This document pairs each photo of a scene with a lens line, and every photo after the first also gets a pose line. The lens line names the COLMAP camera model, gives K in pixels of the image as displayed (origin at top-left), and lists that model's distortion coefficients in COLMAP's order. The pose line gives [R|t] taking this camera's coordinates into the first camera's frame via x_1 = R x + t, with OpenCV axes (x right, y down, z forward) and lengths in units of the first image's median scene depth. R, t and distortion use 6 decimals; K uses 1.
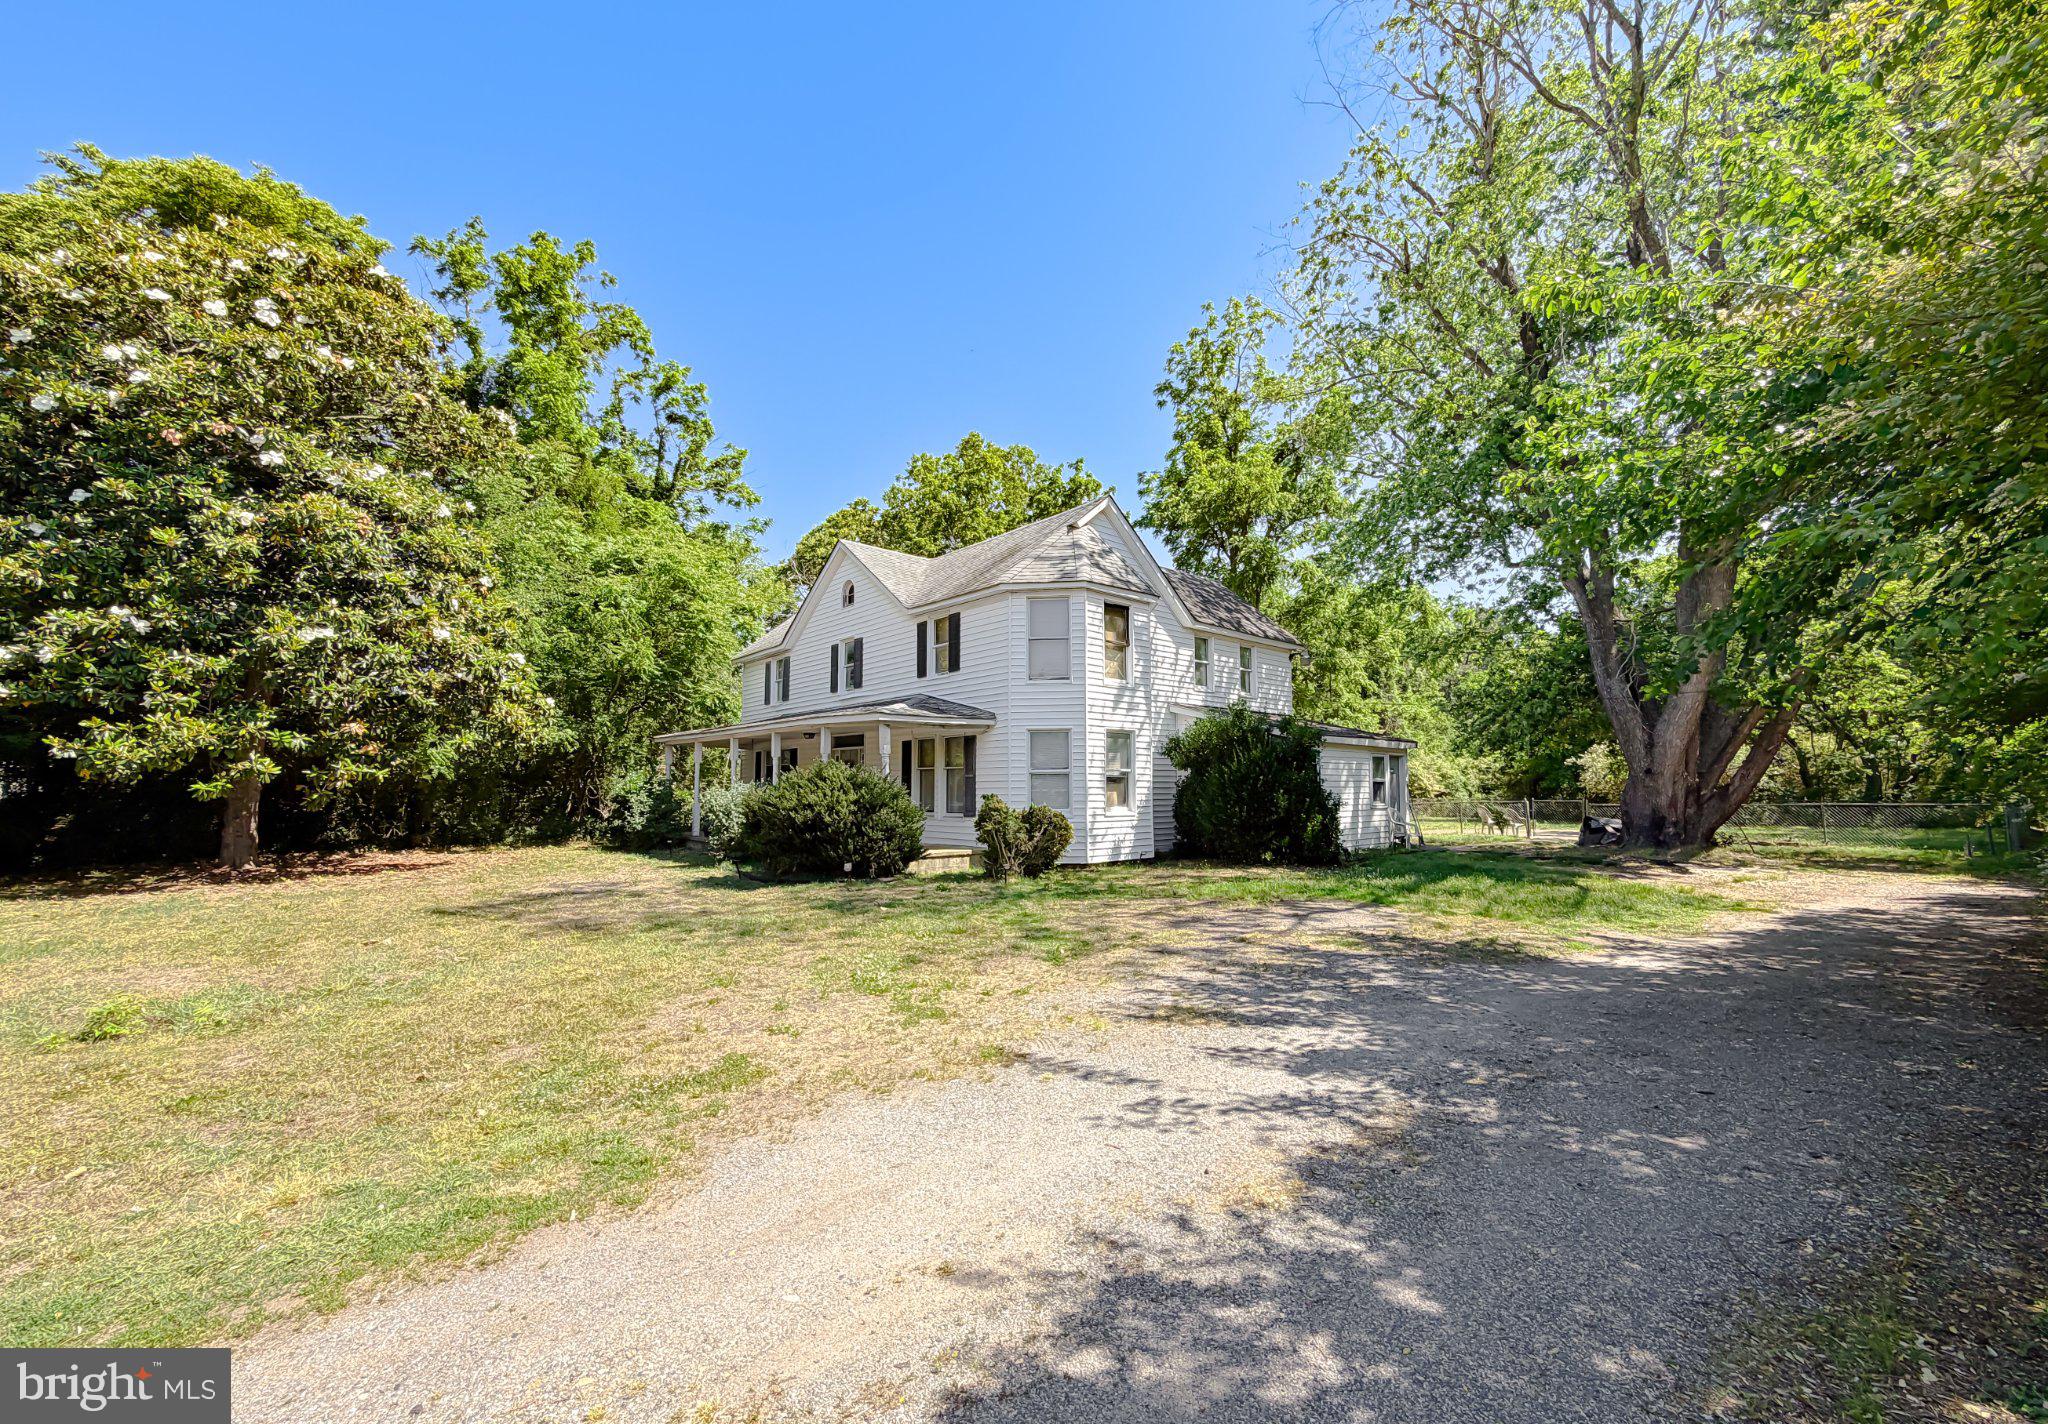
lens RADIAL K [[854.5, 0, 1052.8], [0, 854.5, 712.7], [0, 0, 1]] dist [-0.013267, 0.000783]
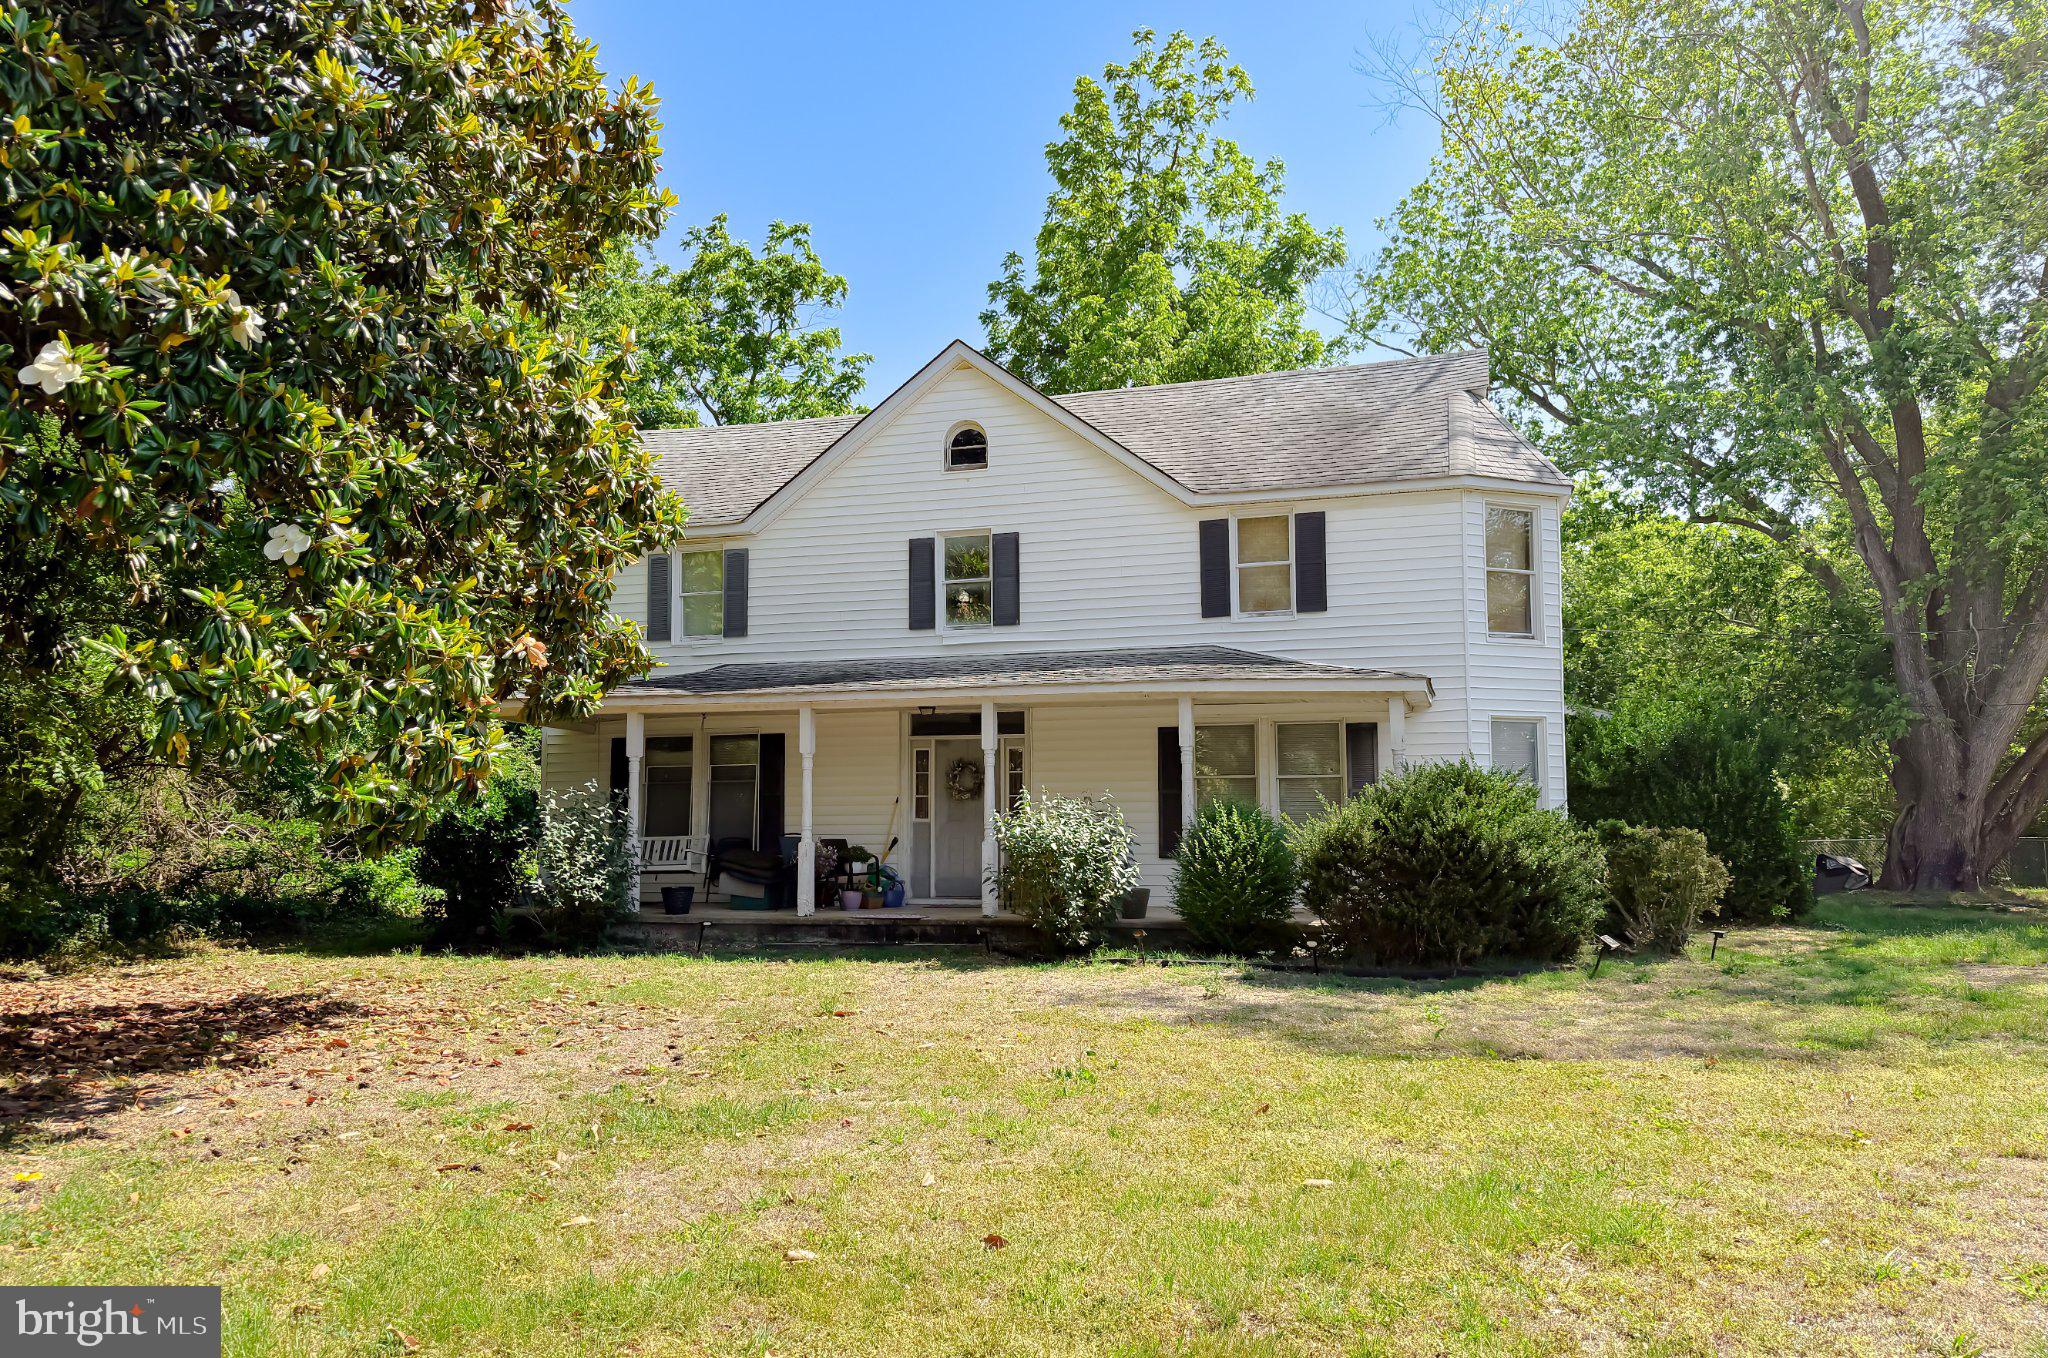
lens RADIAL K [[1475.0, 0, 1033.8], [0, 1475.0, 691.4], [0, 0, 1]] dist [-0.001290, 0.001335]
pose [[0.867347, 0.045625, 0.495608, -0.693316], [-0.043963, 0.998920, -0.015021, 0.026509], [-0.495758, -0.008760, 0.868416, 0.197195]]
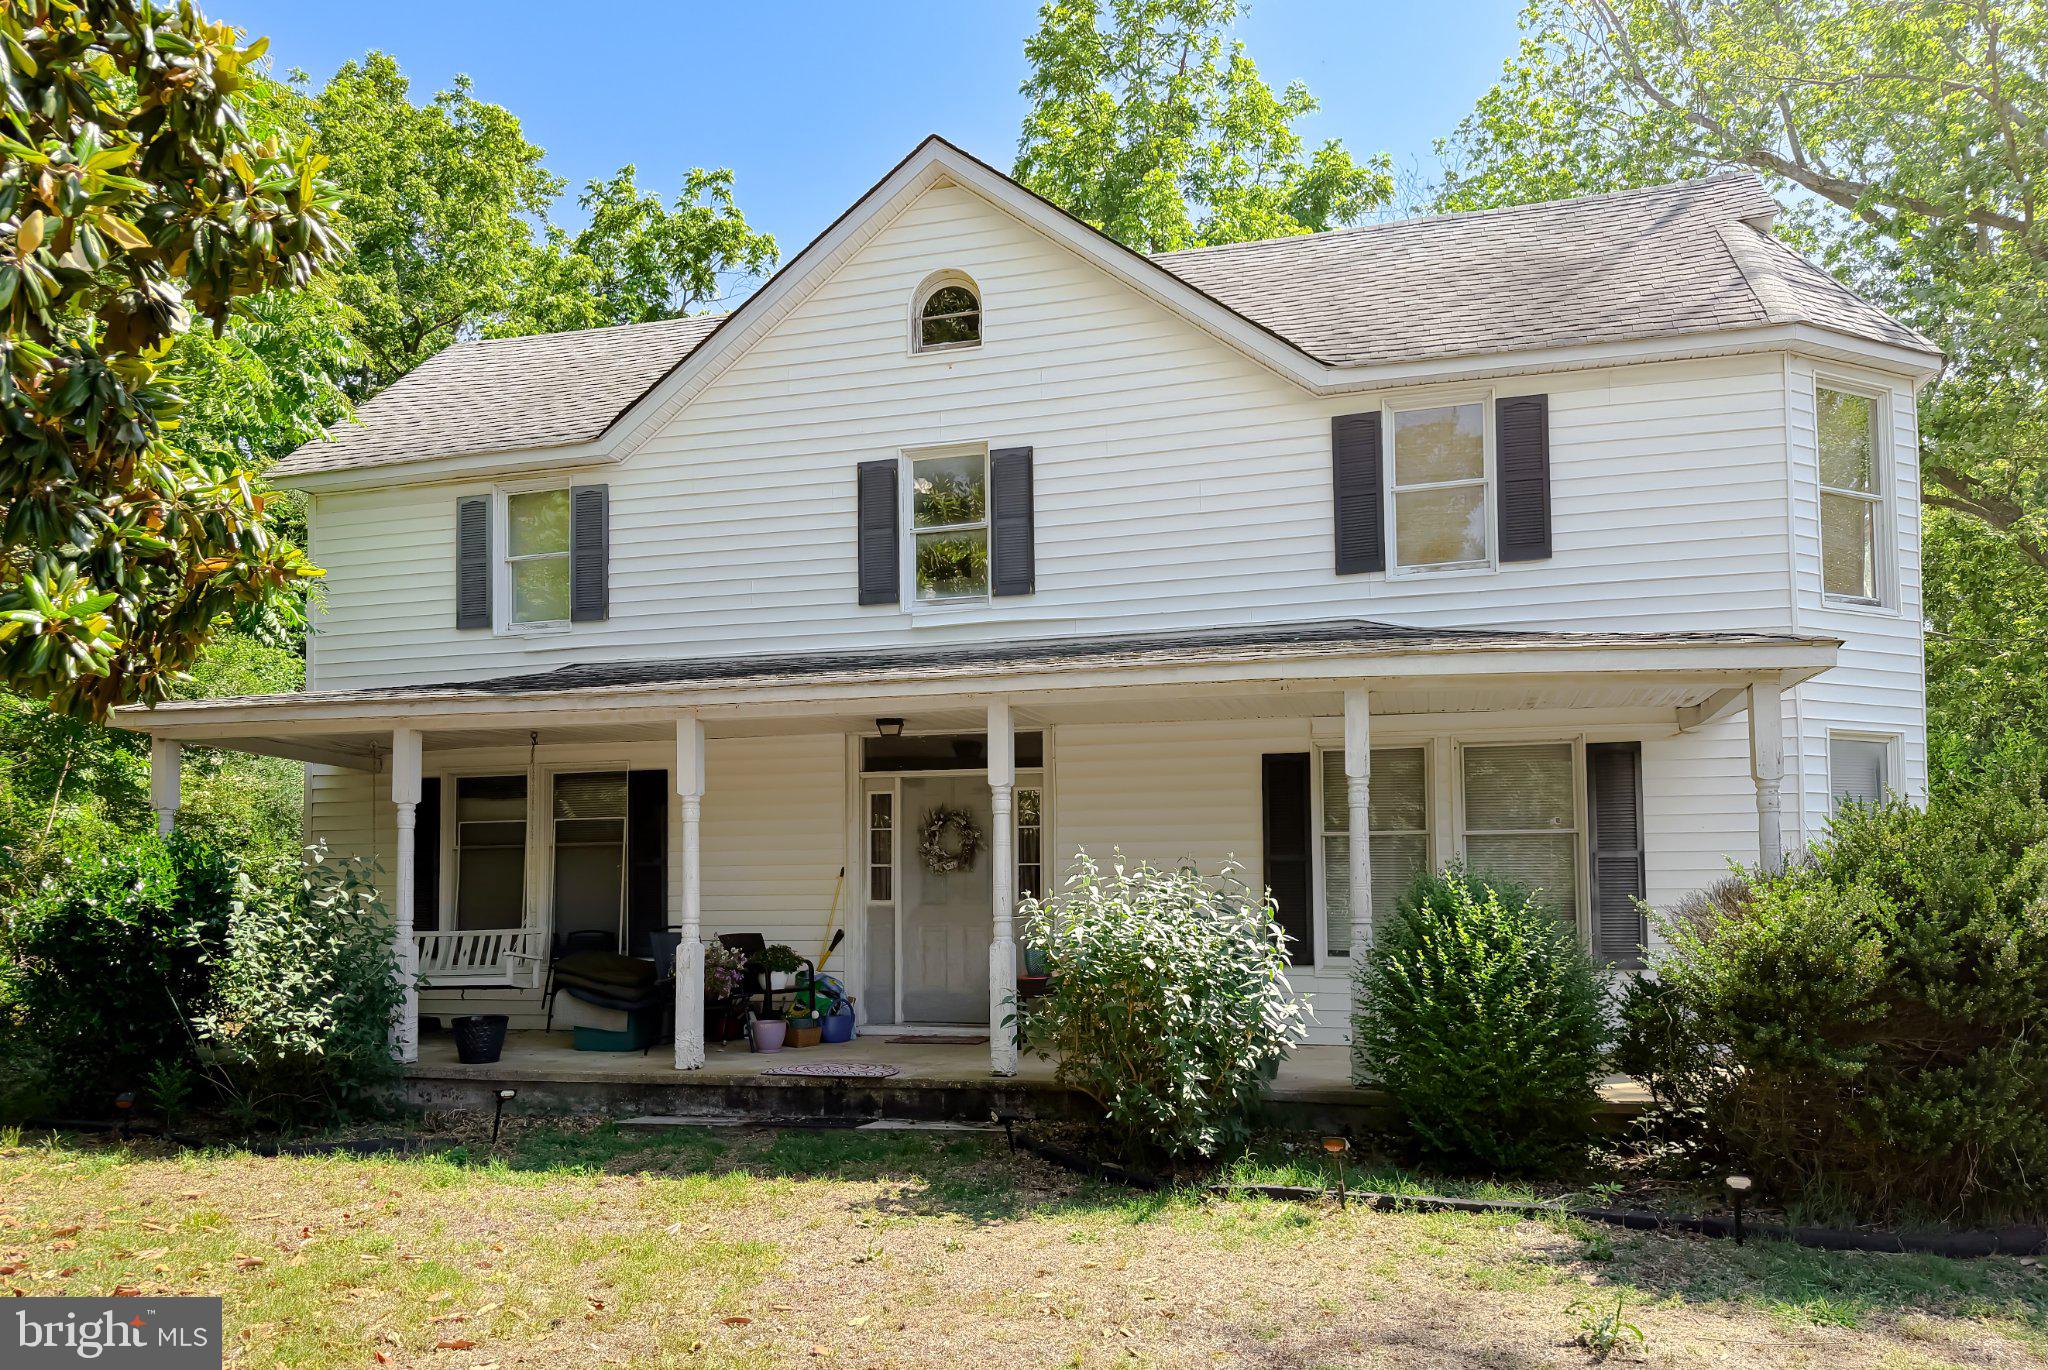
lens RADIAL K [[1450.6, 0, 980.9], [0, 1450.6, 815.6], [0, 0, 1]] dist [-0.006928, -0.034874]
pose [[0.865339, 0.023180, 0.500650, -0.542346], [-0.040709, 0.998880, 0.024114, 0.046669], [-0.499531, -0.041248, 0.865314, 0.528211]]
